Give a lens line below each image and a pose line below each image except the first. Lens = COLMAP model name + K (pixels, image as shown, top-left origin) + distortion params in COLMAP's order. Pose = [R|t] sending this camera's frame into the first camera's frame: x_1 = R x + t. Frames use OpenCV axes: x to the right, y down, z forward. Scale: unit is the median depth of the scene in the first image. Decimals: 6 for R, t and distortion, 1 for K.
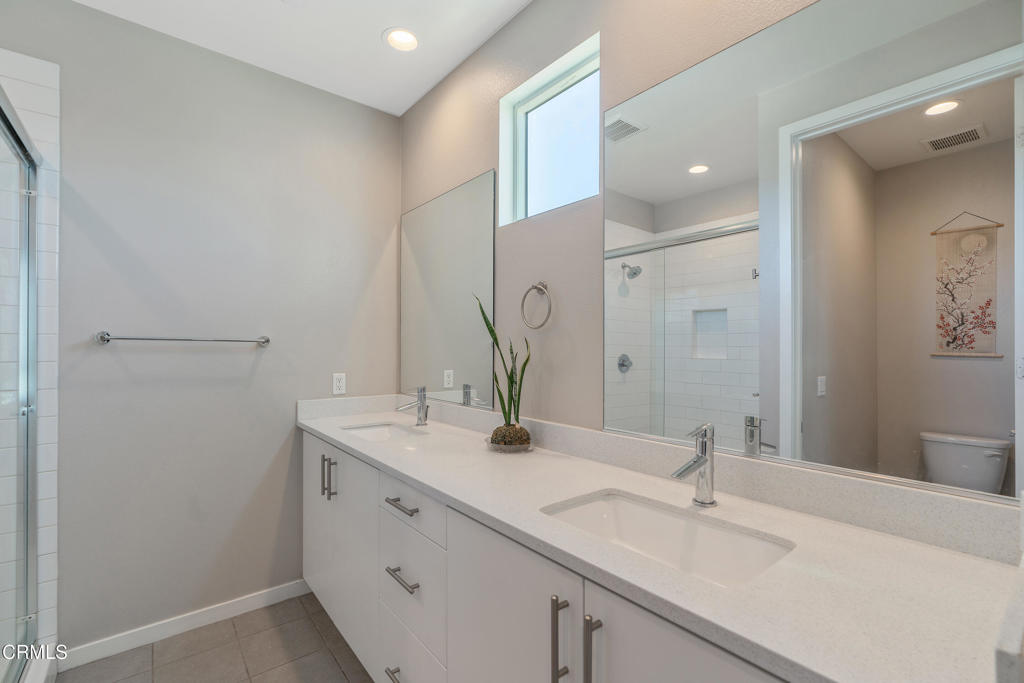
lens RADIAL K [[457.2, 0, 510.0], [0, 457.2, 347.4], [0, 0, 1]] dist [-0.005195, 0.001339]
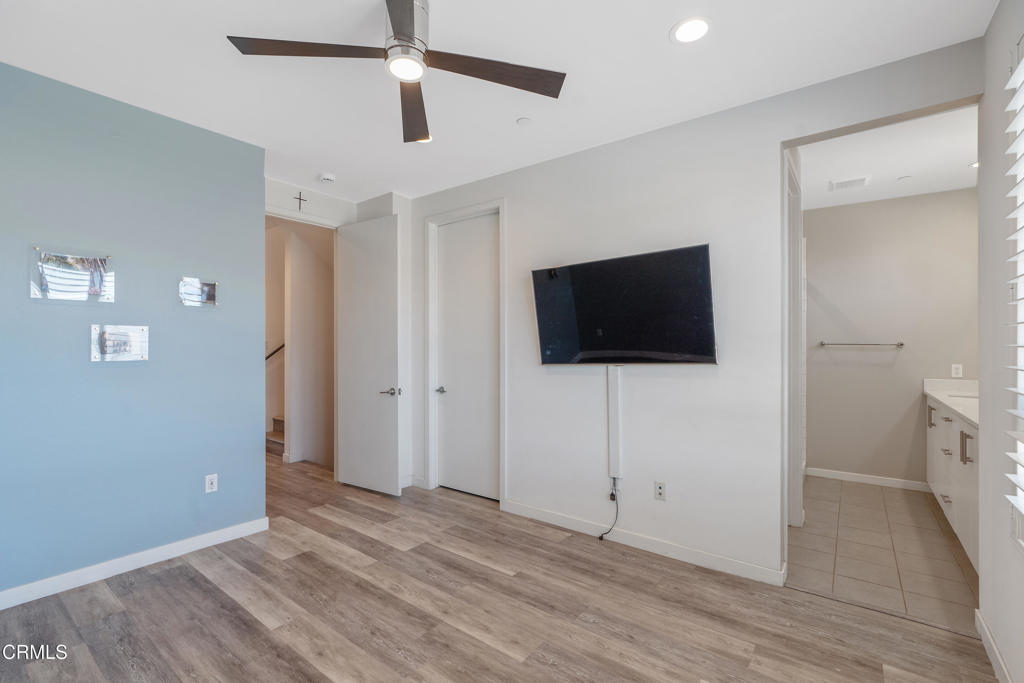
lens RADIAL K [[457.2, 0, 509.7], [0, 457.2, 346.5], [0, 0, 1]] dist [-0.005195, 0.001339]
pose [[0.214953, 0.001279, -0.976624, 0.926973], [-0.000969, 0.999999, 0.001096, -0.005894], [0.976624, 0.000711, 0.214954, -0.949497]]
